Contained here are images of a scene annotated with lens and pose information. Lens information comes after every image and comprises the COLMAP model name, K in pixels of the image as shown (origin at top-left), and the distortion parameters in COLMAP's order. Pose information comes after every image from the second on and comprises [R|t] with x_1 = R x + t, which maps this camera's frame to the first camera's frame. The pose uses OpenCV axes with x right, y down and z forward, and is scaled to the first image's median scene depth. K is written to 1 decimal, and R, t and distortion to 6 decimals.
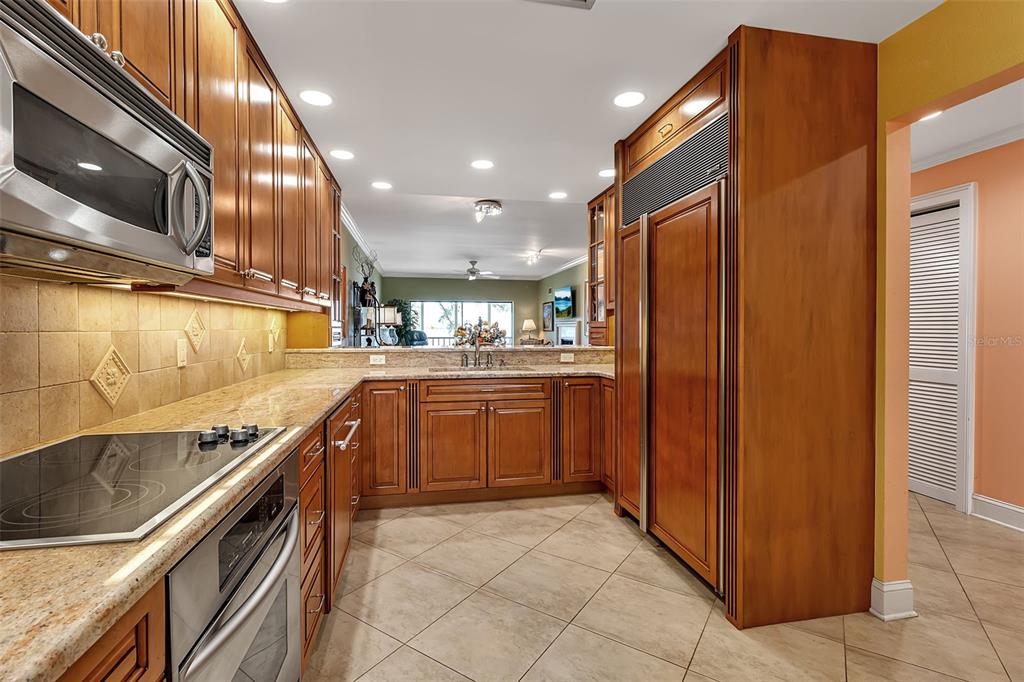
lens RADIAL K [[474.6, 0, 515.8], [0, 474.6, 335.0], [0, 0, 1]] dist [0.002441, 0.000469]
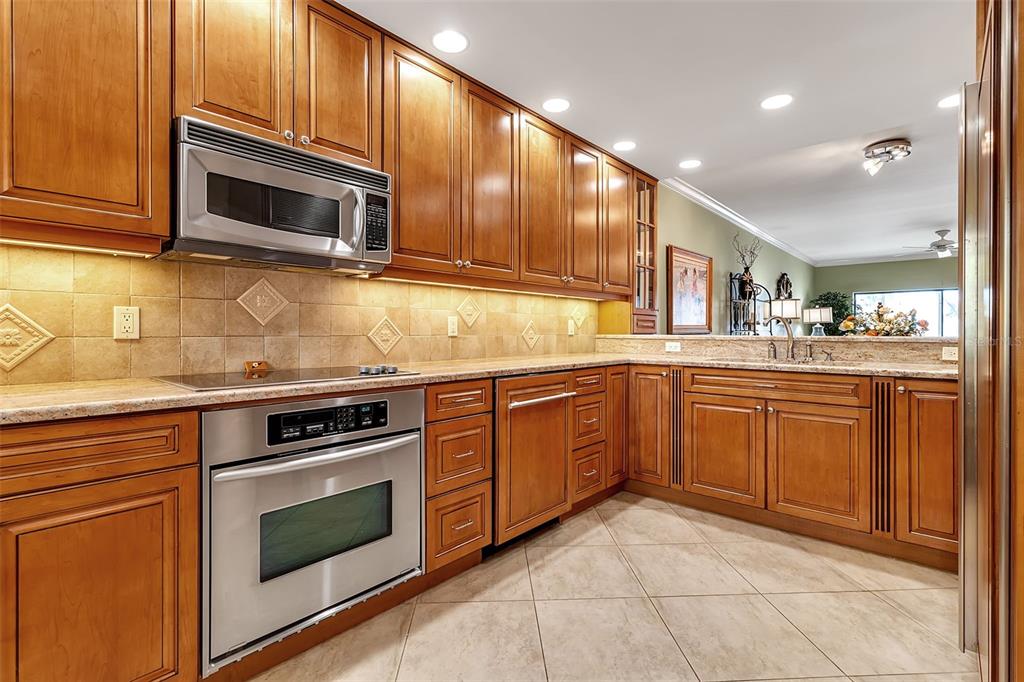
lens RADIAL K [[474.6, 0, 509.9], [0, 474.6, 334.1], [0, 0, 1]] dist [0.002441, 0.000469]
pose [[0.595523, 0.003832, -0.803329, 0.329201], [-0.013546, 0.999894, -0.005272, 0.041316], [0.803224, 0.014022, 0.595512, 0.189360]]
